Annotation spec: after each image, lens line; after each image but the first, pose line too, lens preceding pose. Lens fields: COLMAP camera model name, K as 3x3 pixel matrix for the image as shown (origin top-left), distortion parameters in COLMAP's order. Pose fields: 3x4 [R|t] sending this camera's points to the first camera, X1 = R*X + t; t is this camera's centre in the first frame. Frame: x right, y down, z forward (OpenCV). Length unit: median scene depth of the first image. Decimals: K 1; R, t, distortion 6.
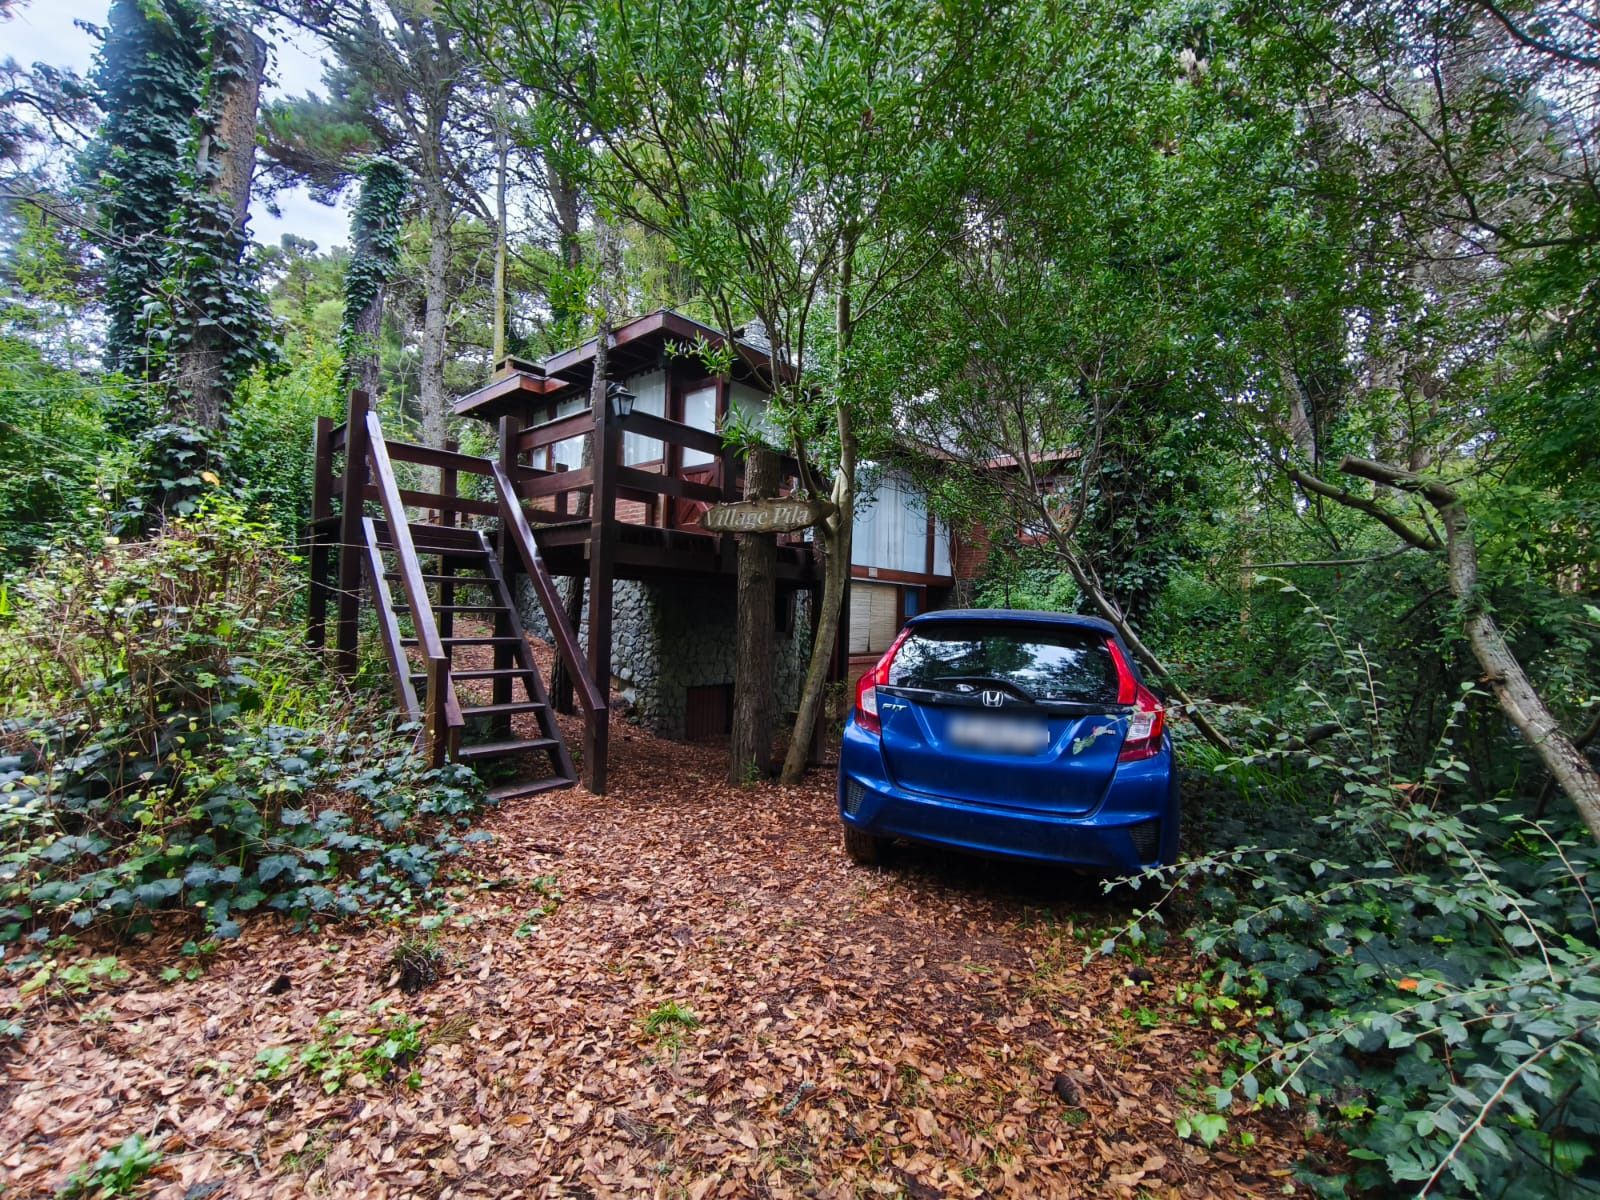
lens RADIAL K [[660.8, 0, 801.7], [0, 660.8, 599.0], [0, 0, 1]] dist [-0.003790, 0.000121]
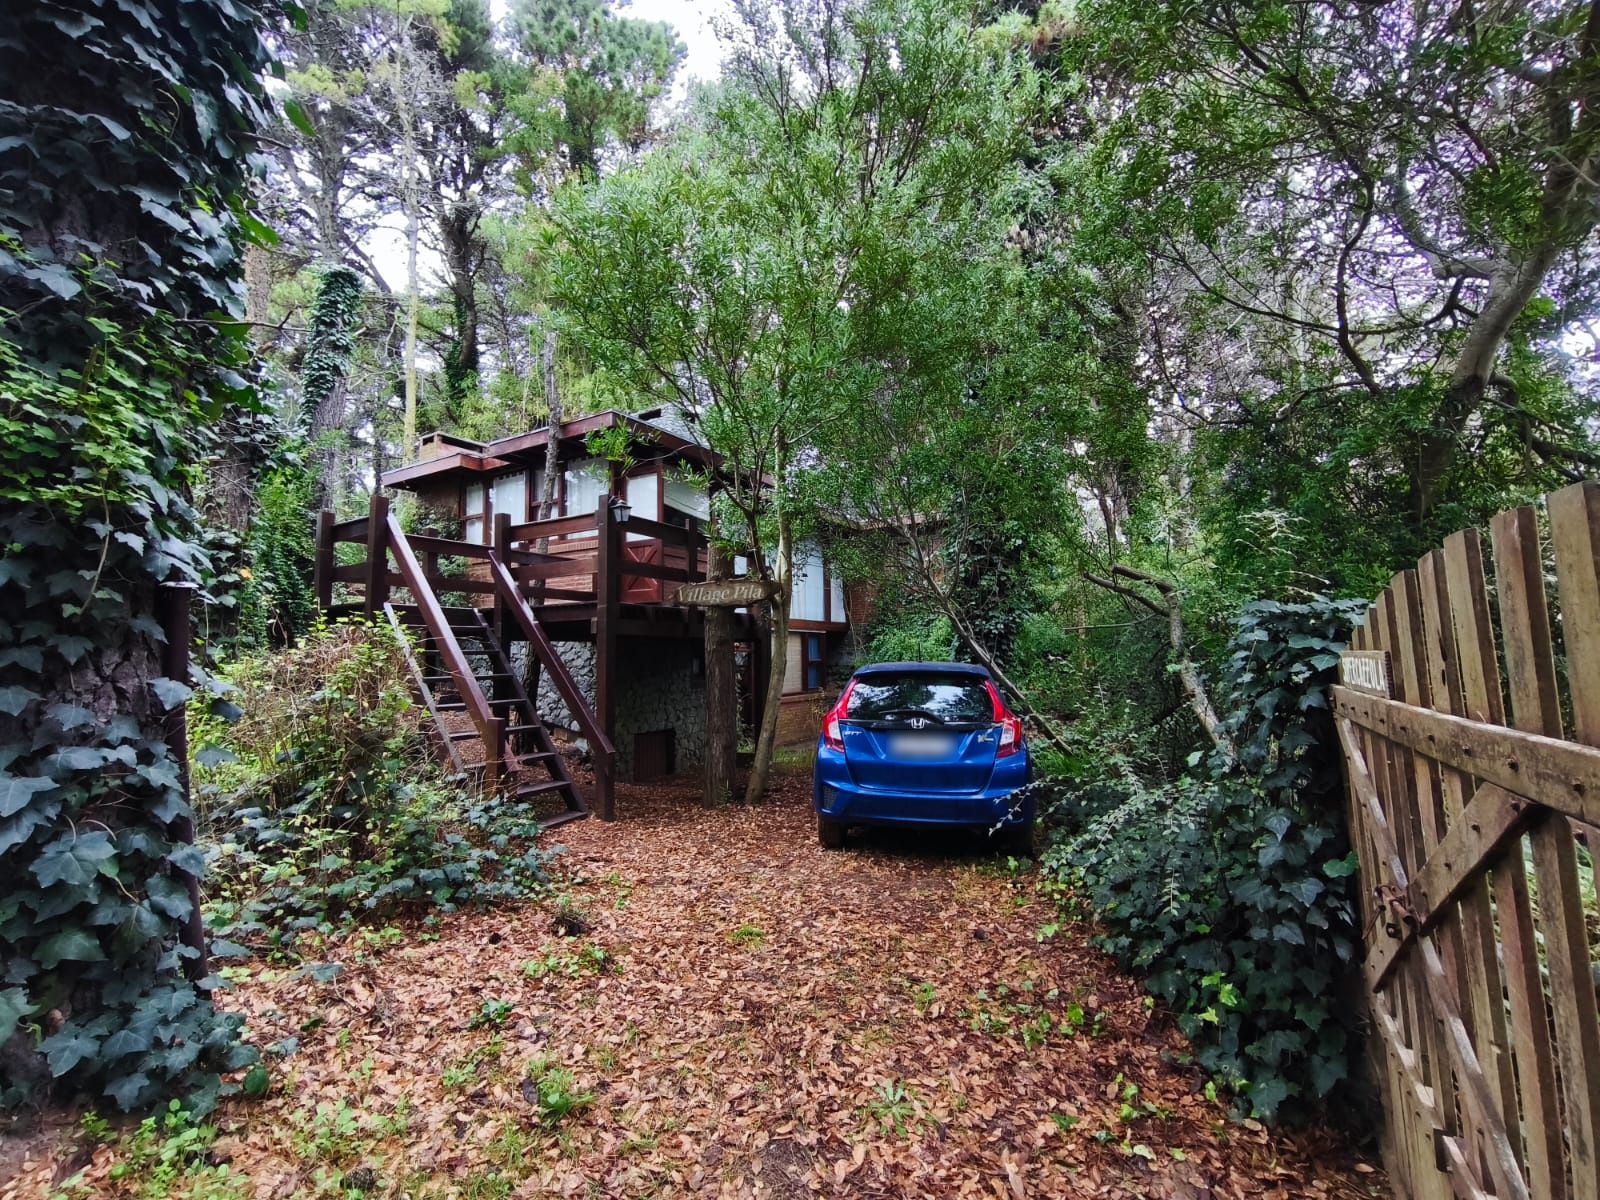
lens RADIAL K [[660.8, 0, 800.4], [0, 660.8, 598.1], [0, 0, 1]] dist [-0.003790, 0.000121]
pose [[0.983555, -0.026398, 0.178670, -0.202371], [0.037522, 0.997542, -0.059170, -0.049398], [-0.176669, 0.064901, 0.982128, -0.396307]]
